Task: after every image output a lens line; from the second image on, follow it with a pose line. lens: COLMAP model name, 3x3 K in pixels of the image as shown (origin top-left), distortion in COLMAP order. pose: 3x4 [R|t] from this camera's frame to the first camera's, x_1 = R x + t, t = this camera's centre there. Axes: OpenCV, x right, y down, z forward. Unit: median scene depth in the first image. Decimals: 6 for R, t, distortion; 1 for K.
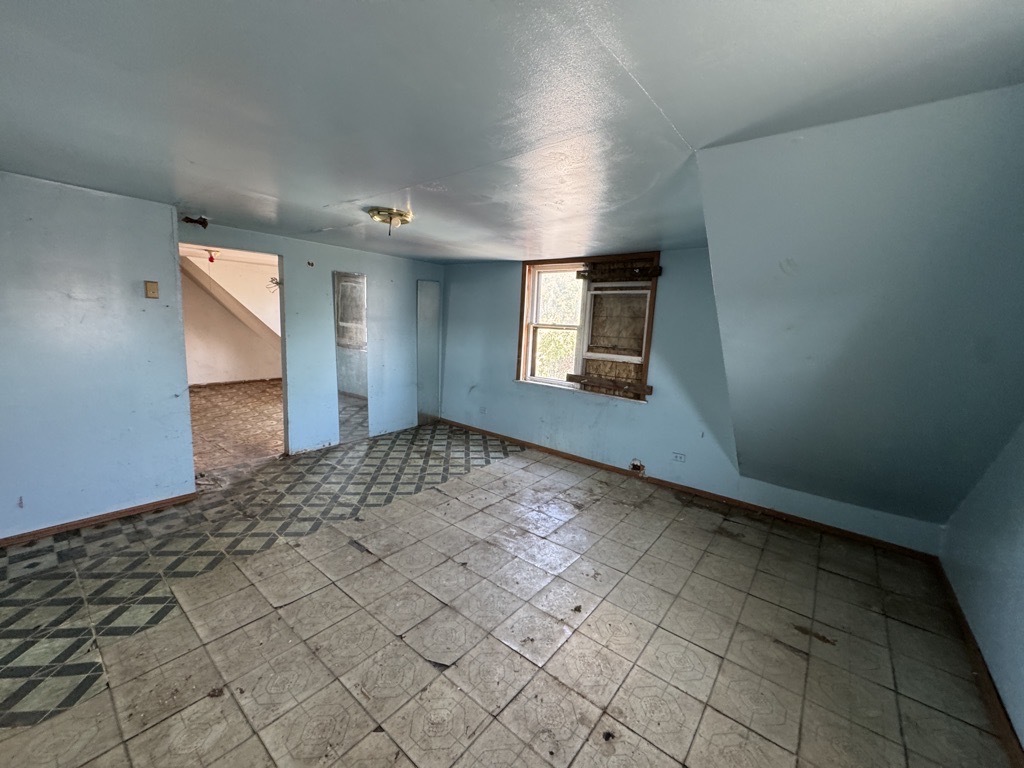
lens RADIAL K [[407.7, 0, 510.2], [0, 407.7, 380.2], [0, 0, 1]] dist [-0.003793, 0.000884]
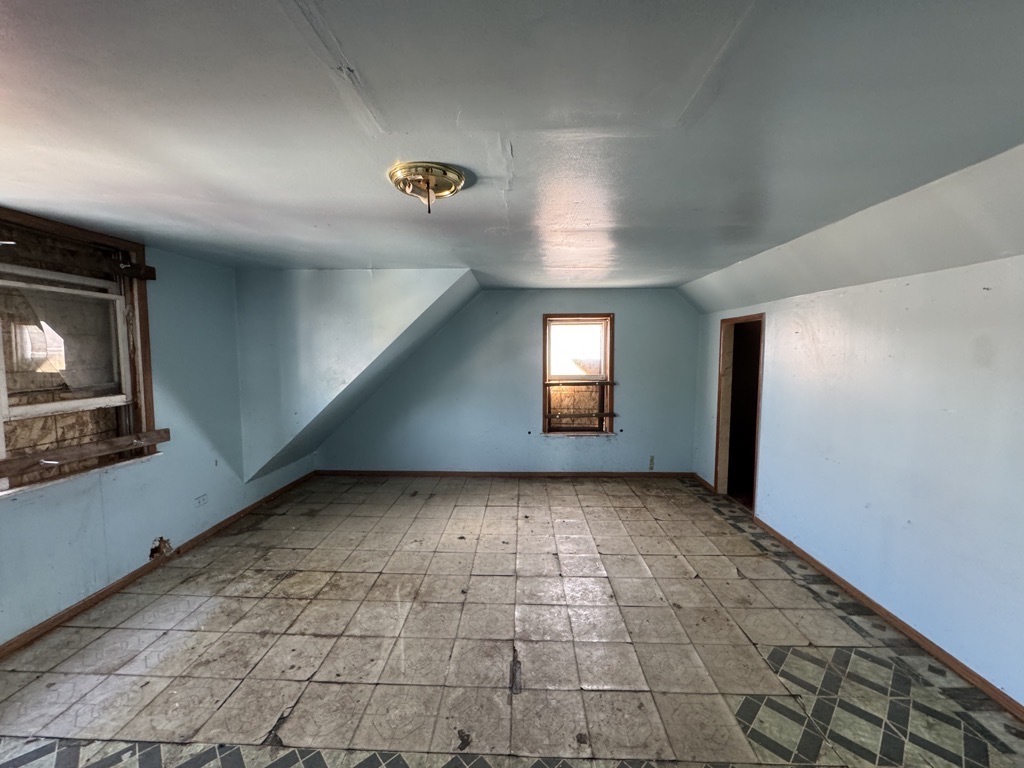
lens RADIAL K [[407.7, 0, 509.6], [0, 407.7, 382.3], [0, 0, 1]] dist [-0.003793, 0.000884]
pose [[-0.603233, -0.104113, 0.790741, -0.687266], [0.089471, 0.976351, 0.196807, -0.178832], [-0.792531, 0.189469, -0.579652, 1.042807]]
